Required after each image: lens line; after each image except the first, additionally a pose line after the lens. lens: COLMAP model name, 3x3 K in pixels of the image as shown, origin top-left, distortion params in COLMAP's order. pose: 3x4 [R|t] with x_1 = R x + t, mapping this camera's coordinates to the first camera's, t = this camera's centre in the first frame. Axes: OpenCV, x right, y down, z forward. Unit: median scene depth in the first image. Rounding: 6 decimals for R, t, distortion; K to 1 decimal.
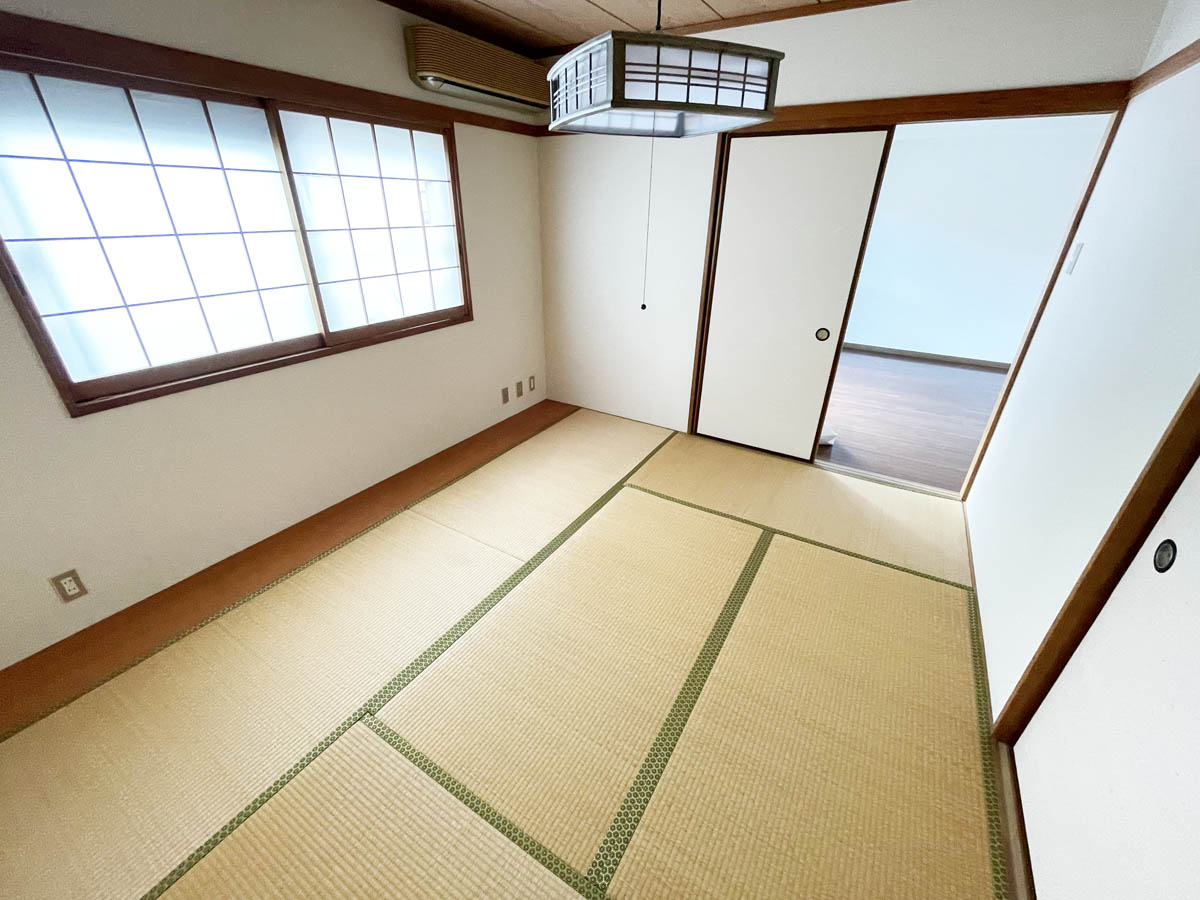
lens RADIAL K [[486.4, 0, 601.7], [0, 486.4, 449.9], [0, 0, 1]] dist [0.003127, -0.000160]
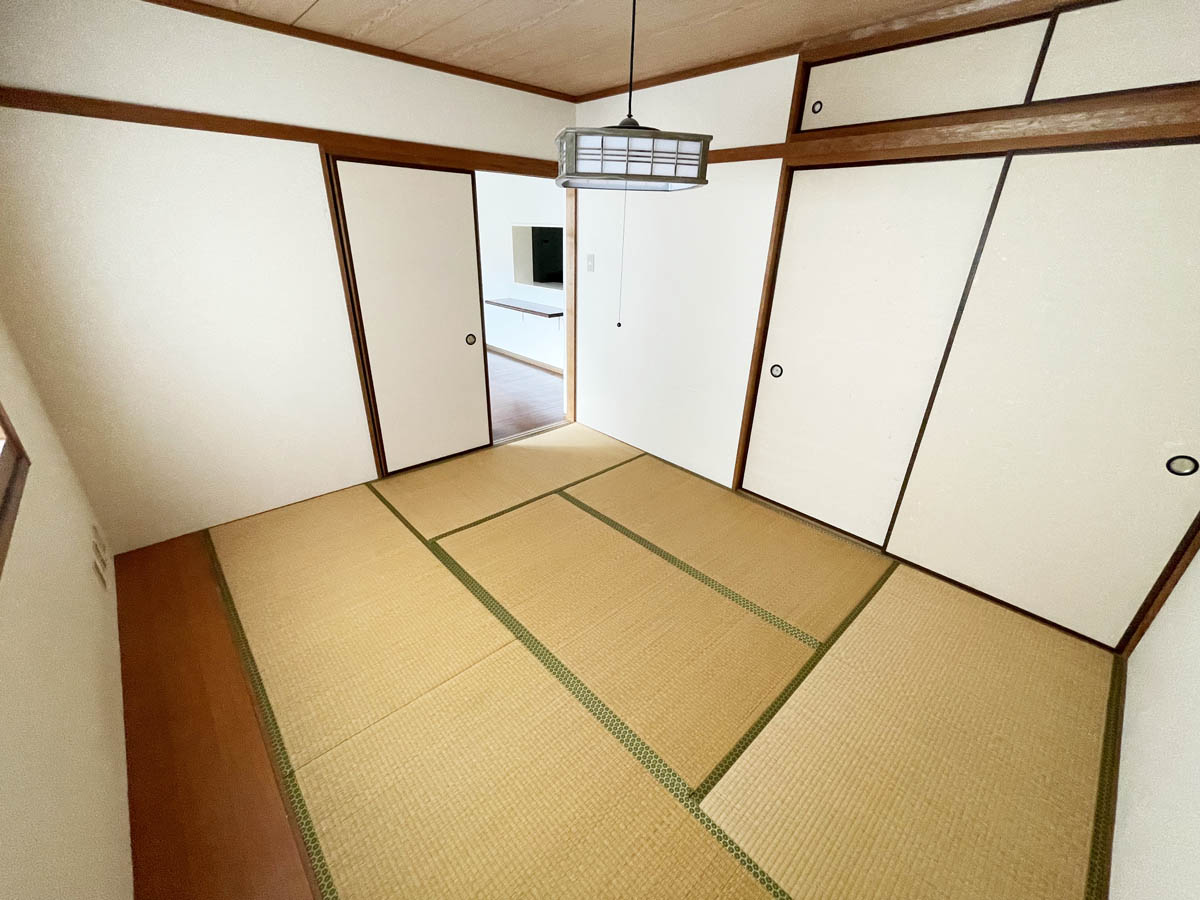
lens RADIAL K [[486.4, 0, 600.4], [0, 486.4, 449.2], [0, 0, 1]] dist [0.003127, -0.000160]
pose [[0.274870, -0.400189, 0.874240, -0.646978], [0.411245, 0.870827, 0.269327, -0.211097], [-0.869094, 0.285497, 0.403940, 0.357810]]
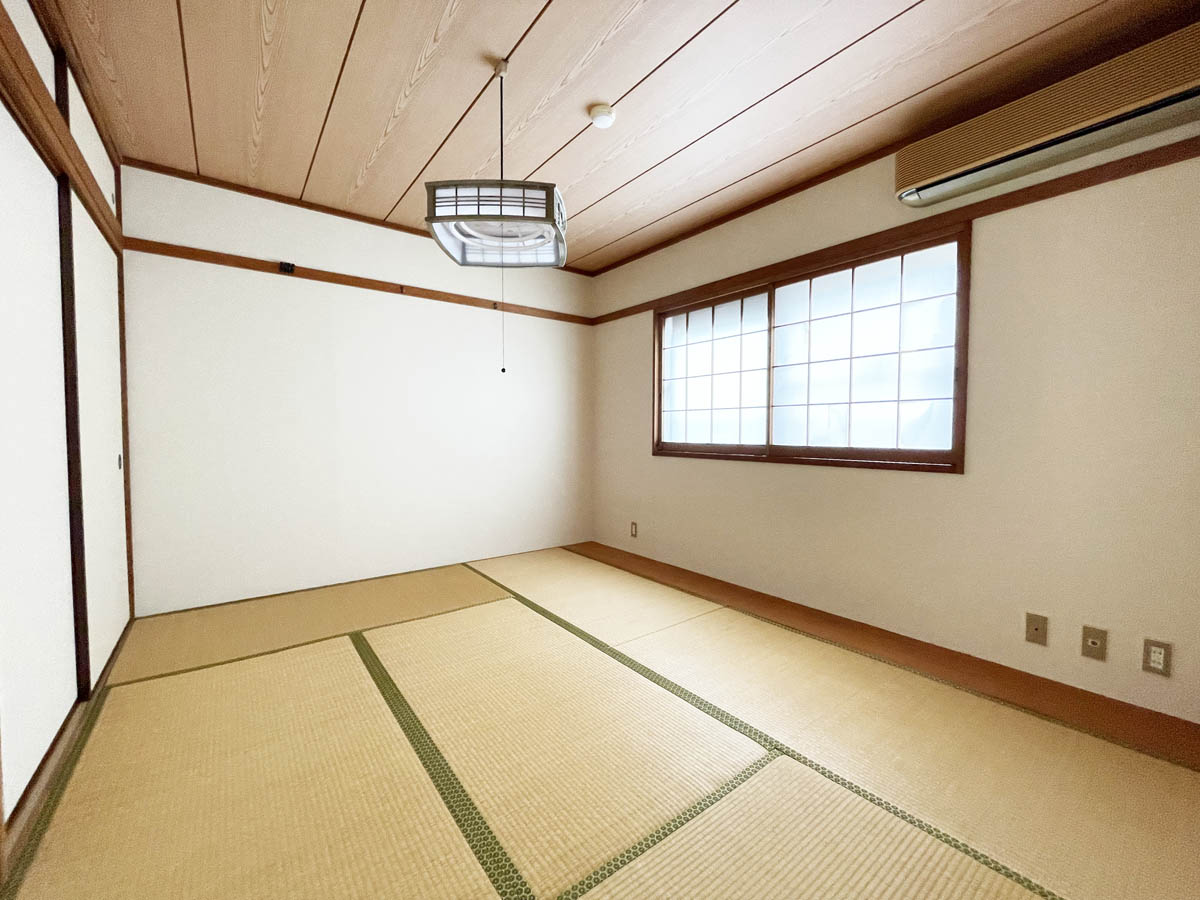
lens RADIAL K [[486.4, 0, 602.3], [0, 486.4, 448.7], [0, 0, 1]] dist [0.003127, -0.000160]
pose [[-0.364836, 0.020027, -0.930856, 0.652825], [-0.424944, 0.885986, 0.185613, -0.259107], [0.828443, 0.463280, -0.314729, 0.962784]]
